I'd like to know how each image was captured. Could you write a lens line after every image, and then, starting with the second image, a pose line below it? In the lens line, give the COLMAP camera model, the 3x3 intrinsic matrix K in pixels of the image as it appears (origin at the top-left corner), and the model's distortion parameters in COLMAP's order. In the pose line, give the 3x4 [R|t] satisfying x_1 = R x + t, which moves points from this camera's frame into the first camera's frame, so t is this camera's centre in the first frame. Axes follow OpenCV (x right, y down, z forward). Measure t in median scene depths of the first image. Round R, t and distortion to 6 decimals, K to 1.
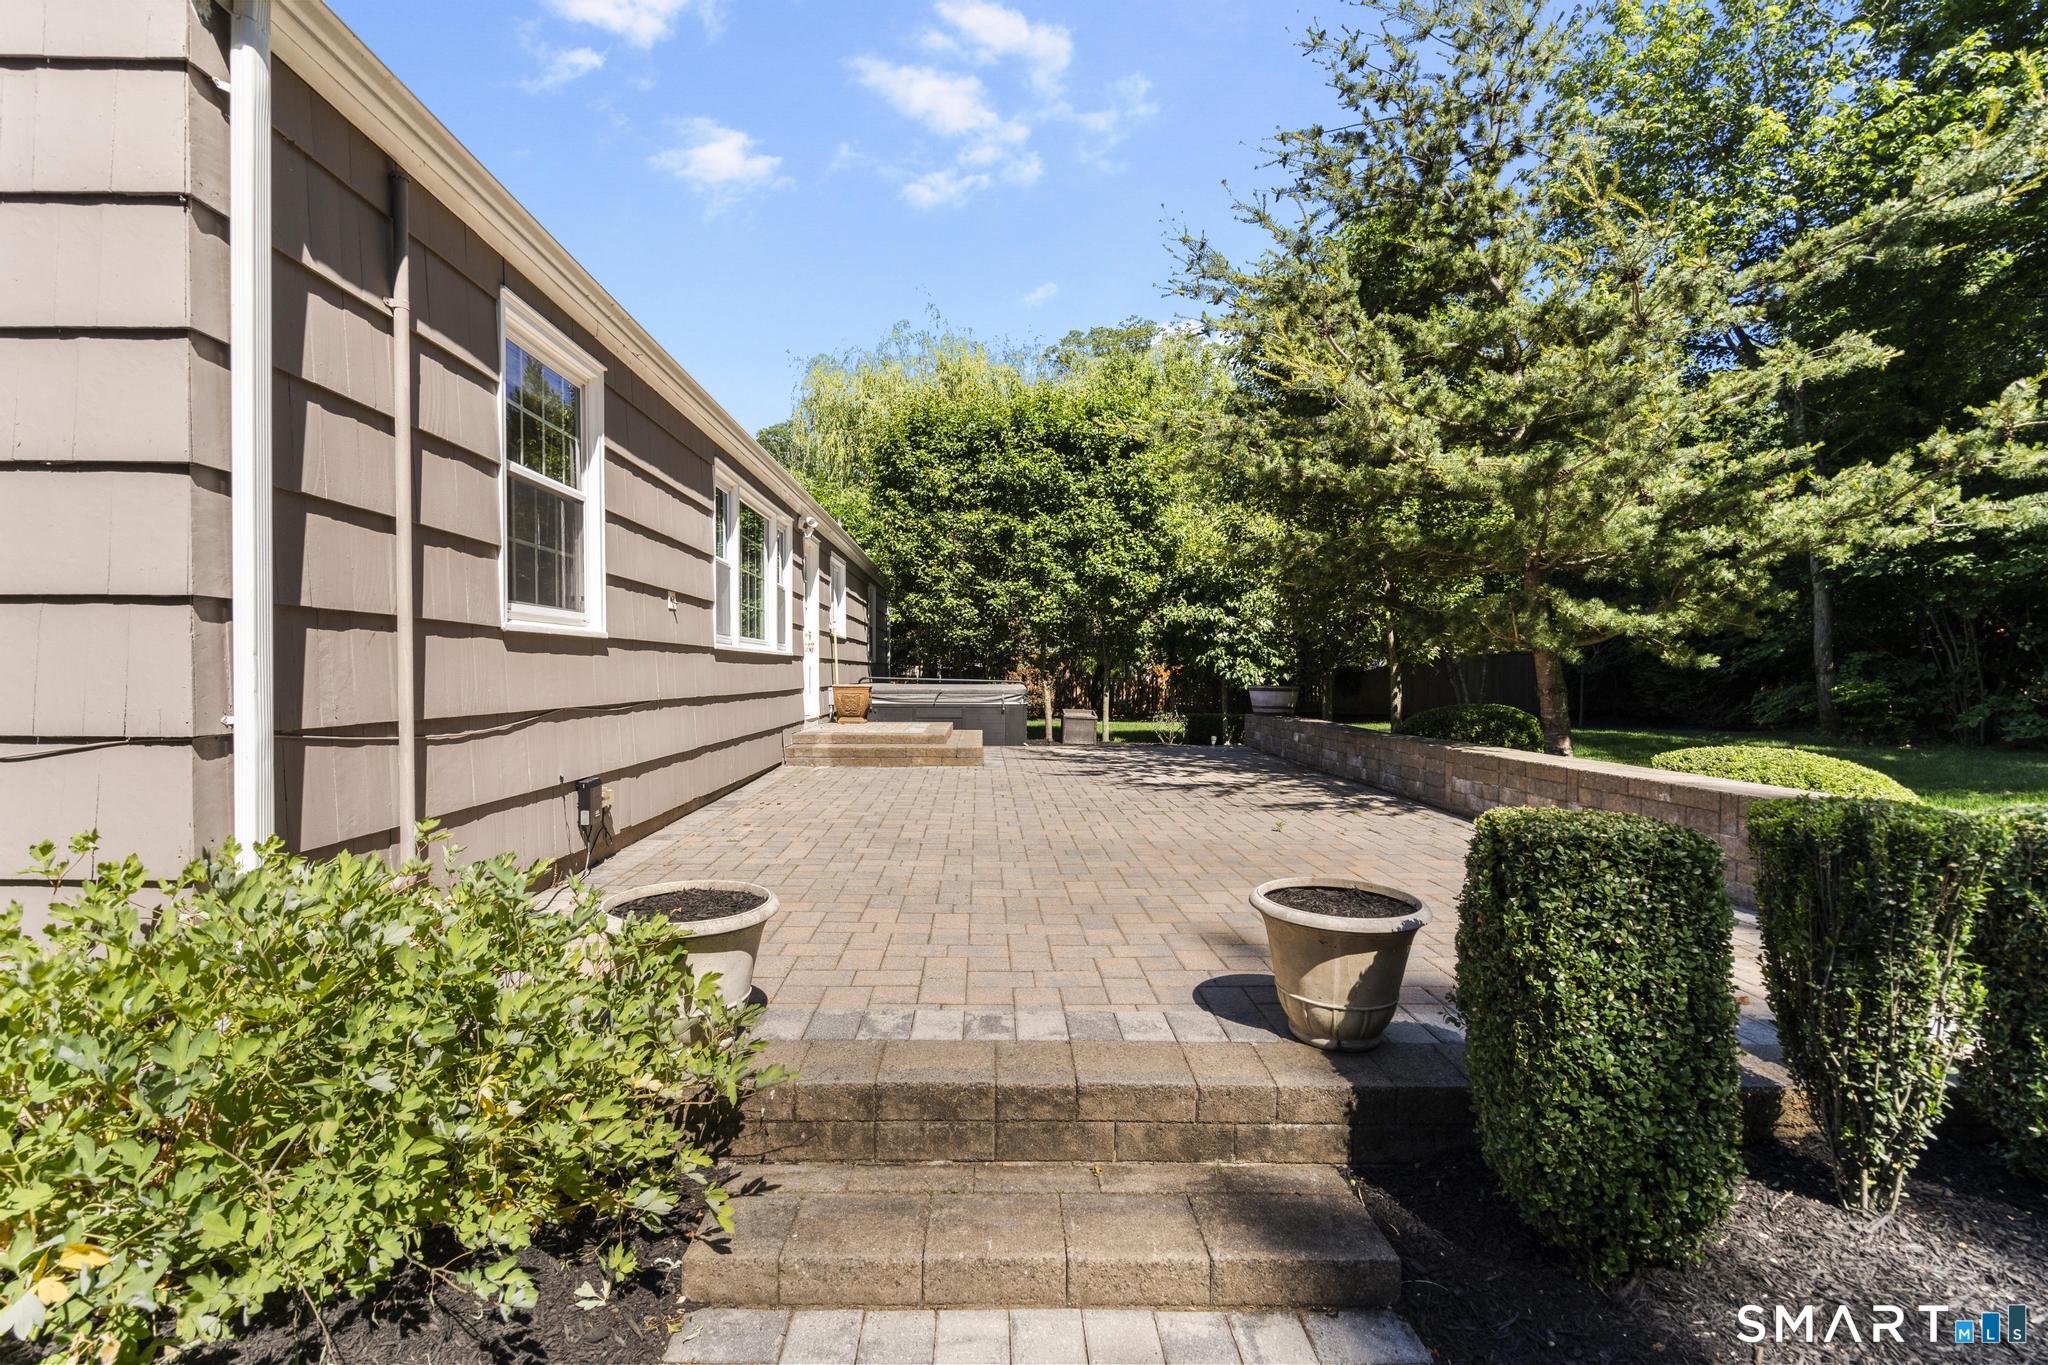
lens RADIAL K [[933.0, 0, 1007.1], [0, 933.0, 678.7], [0, 0, 1]] dist [0.001623, -0.000890]
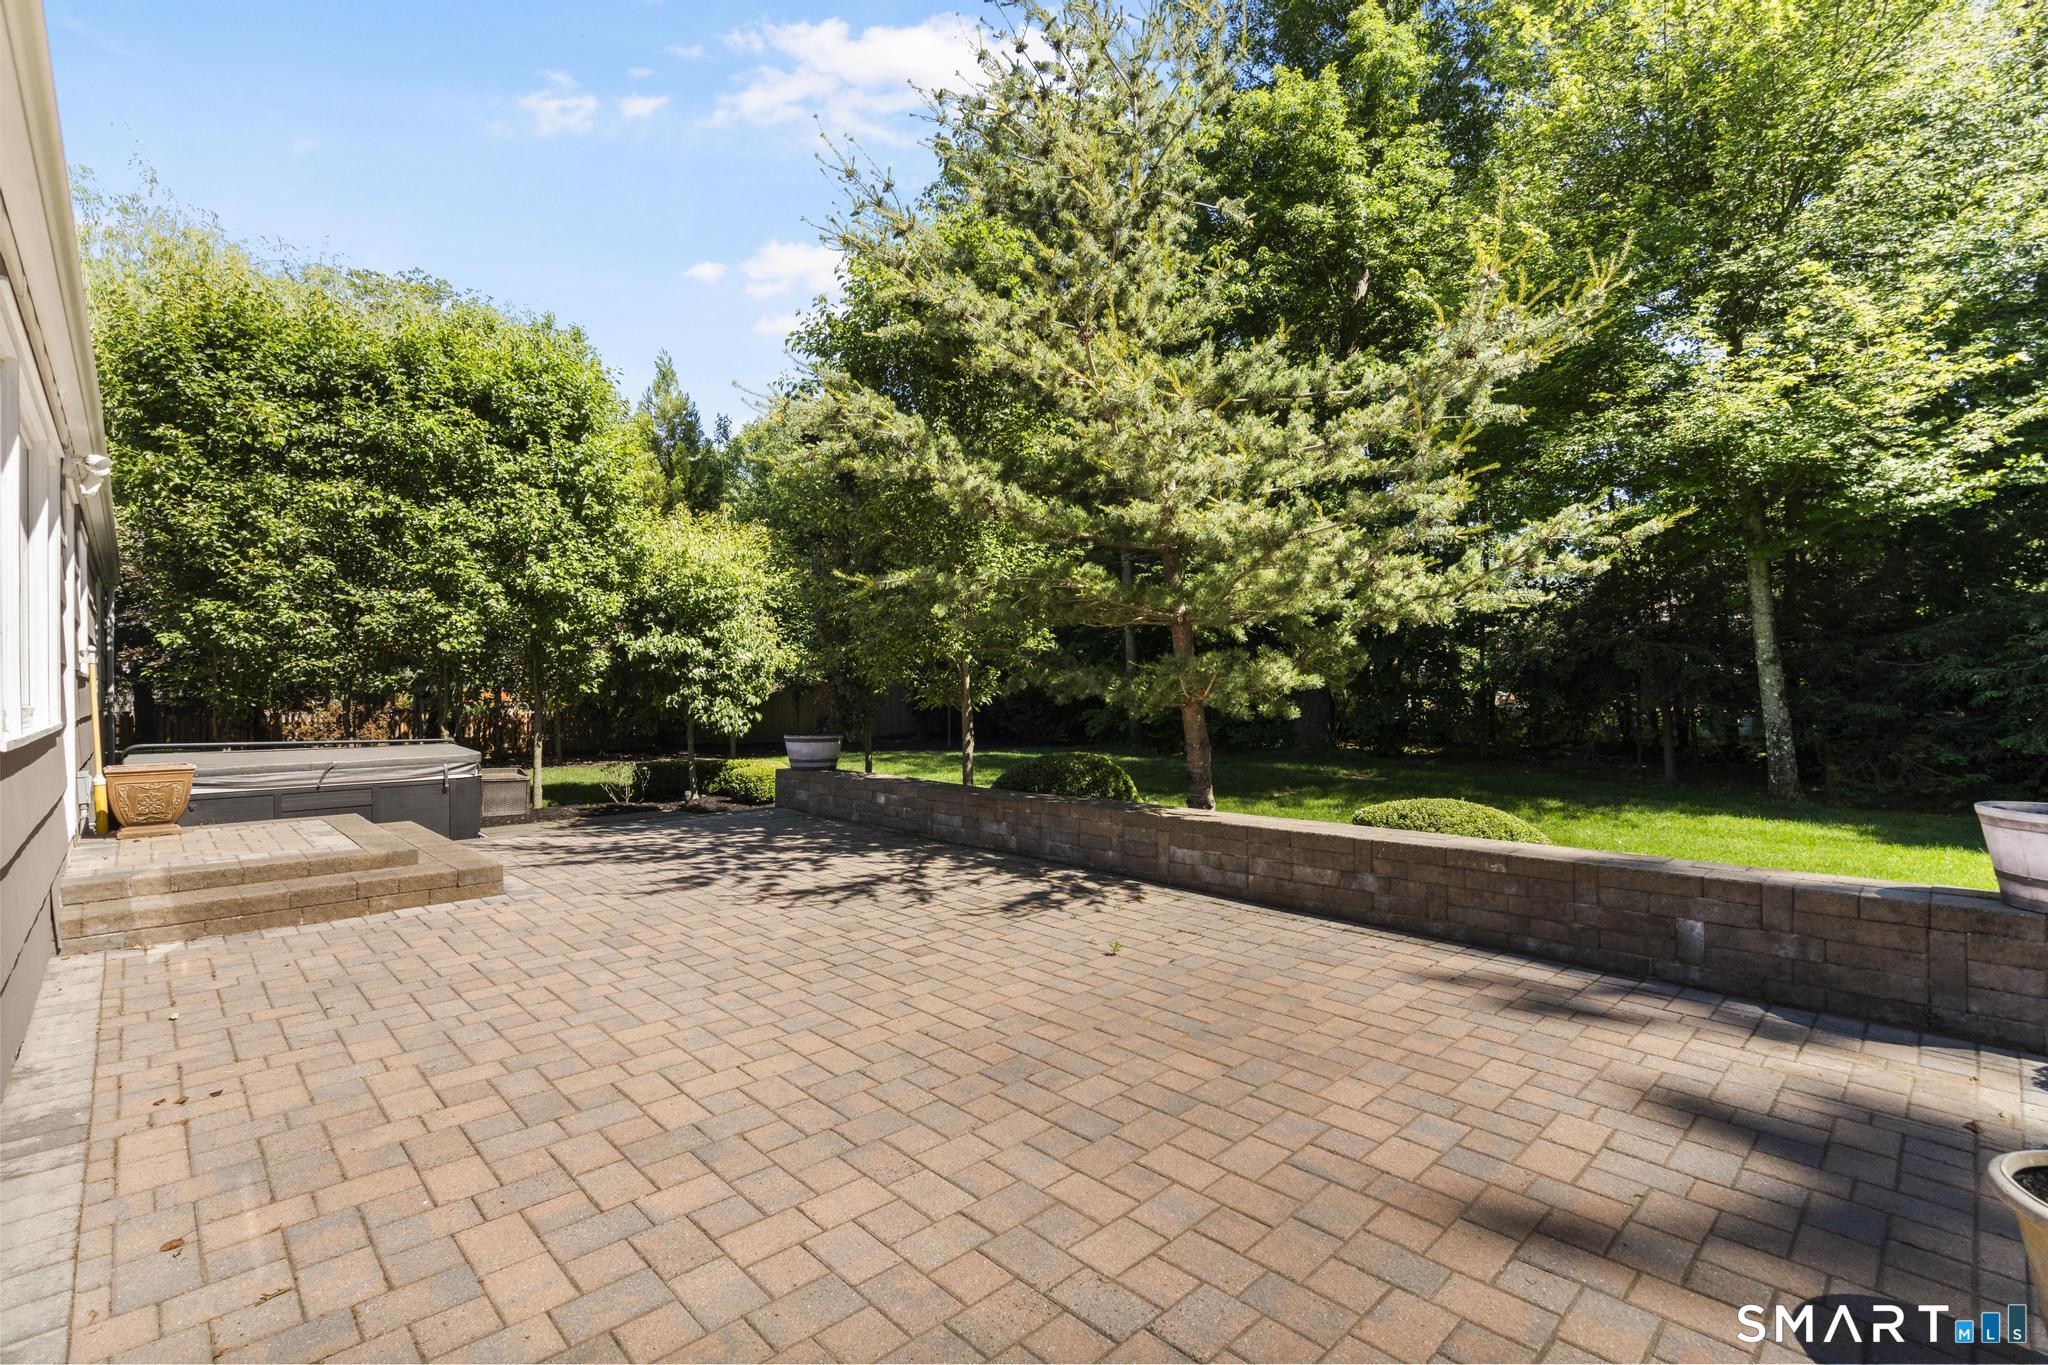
lens RADIAL K [[933.0, 0, 1030.8], [0, 933.0, 682.0], [0, 0, 1]] dist [0.001623, -0.000890]
pose [[0.747474, -0.001505, 0.664289, -0.105426], [0.014230, 0.999804, -0.013746, -0.020650], [-0.664138, 0.019728, 0.747350, 0.176275]]
